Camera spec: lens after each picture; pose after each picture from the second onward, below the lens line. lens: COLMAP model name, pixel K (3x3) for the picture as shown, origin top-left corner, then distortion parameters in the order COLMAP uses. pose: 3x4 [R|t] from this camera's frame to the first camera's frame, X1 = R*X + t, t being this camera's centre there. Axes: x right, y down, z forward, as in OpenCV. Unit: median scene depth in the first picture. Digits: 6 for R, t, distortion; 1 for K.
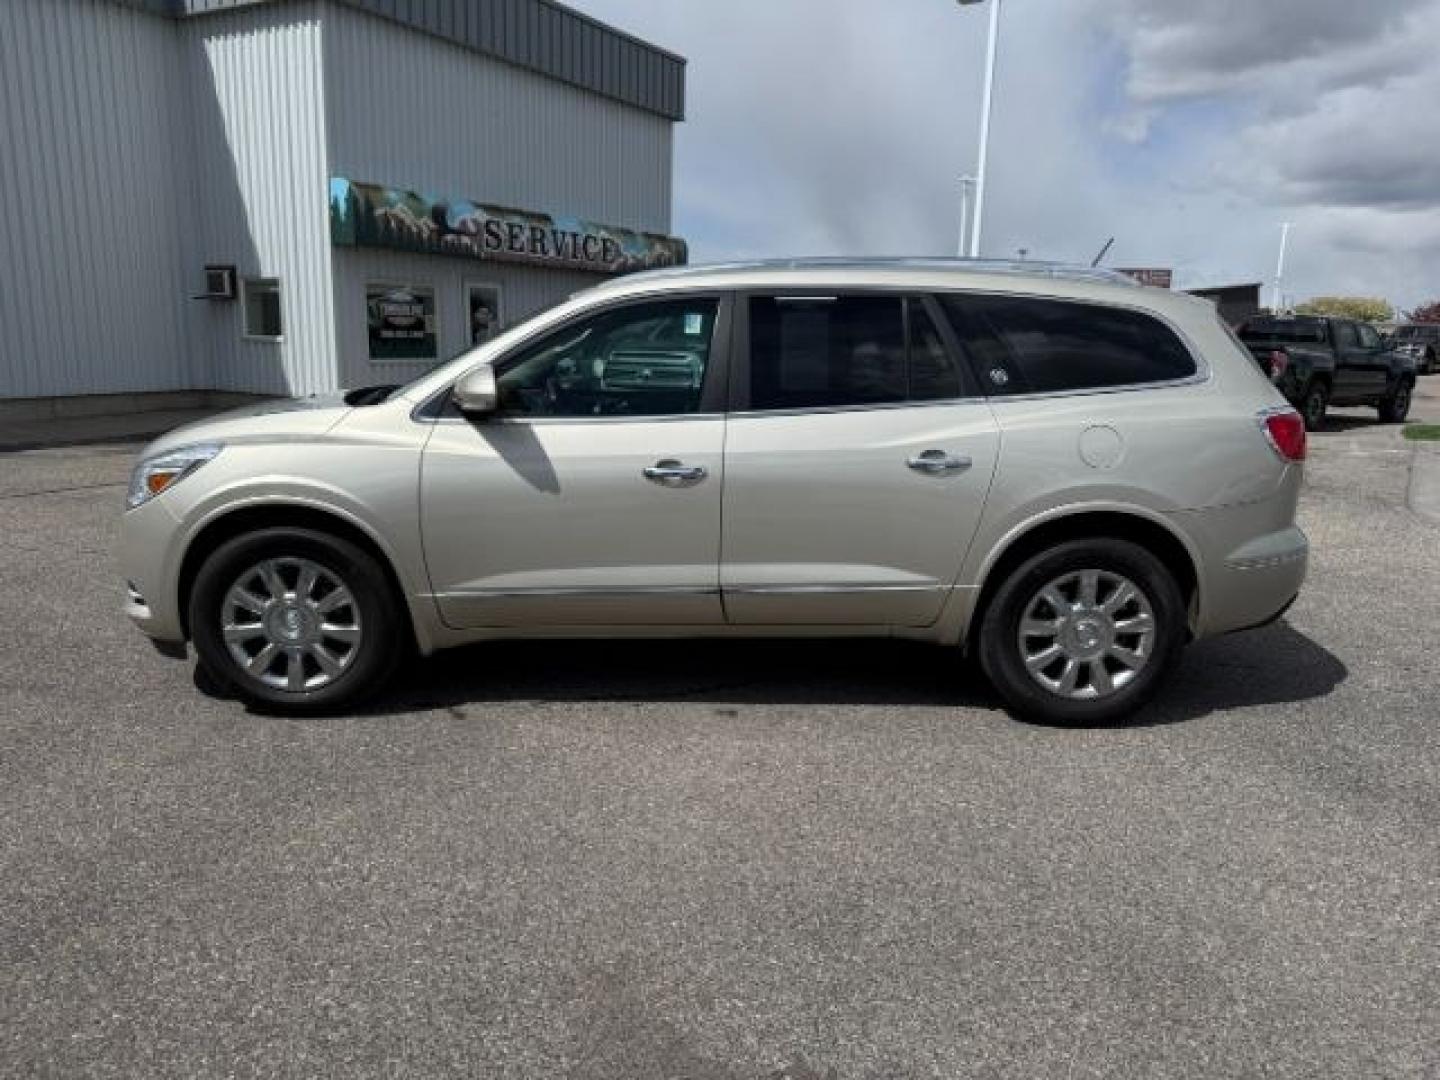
lens RADIAL K [[984.4, 0, 724.3], [0, 984.4, 539.6], [0, 0, 1]] dist [0.003001, -0.001541]
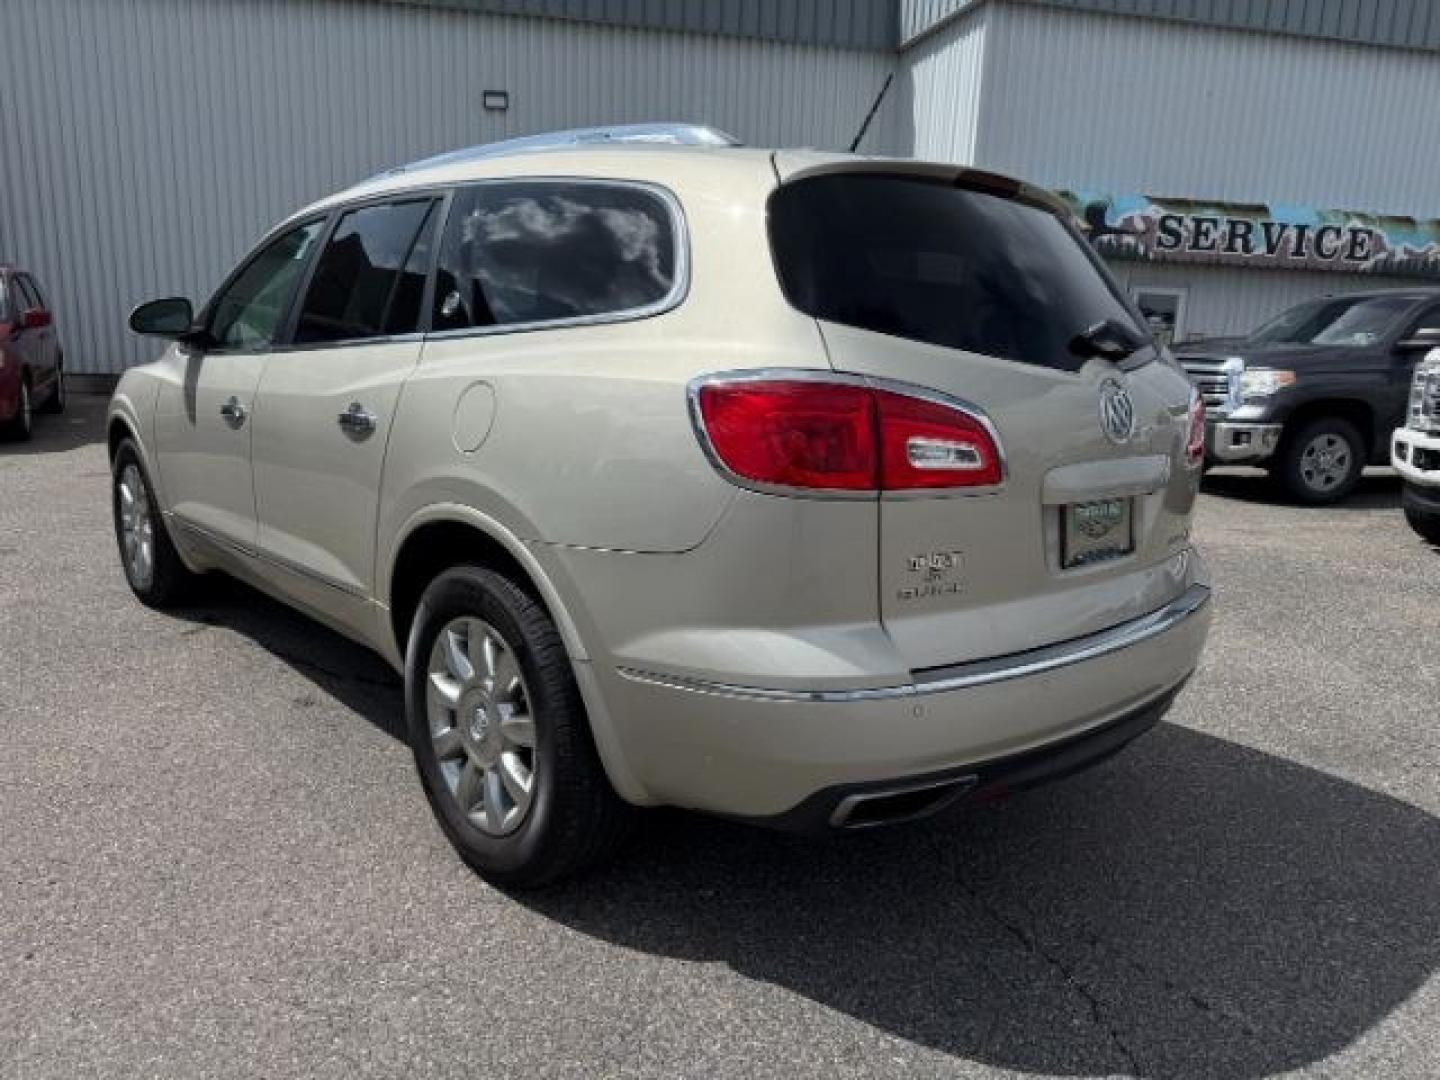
lens RADIAL K [[984.4, 0, 724.3], [0, 984.4, 539.6], [0, 0, 1]] dist [0.003001, -0.001541]
pose [[0.677601, 0.153181, -0.719300, 0.163716], [-0.170656, 0.984121, 0.048813, -0.013333], [0.715355, 0.089677, 0.692982, 0.123110]]
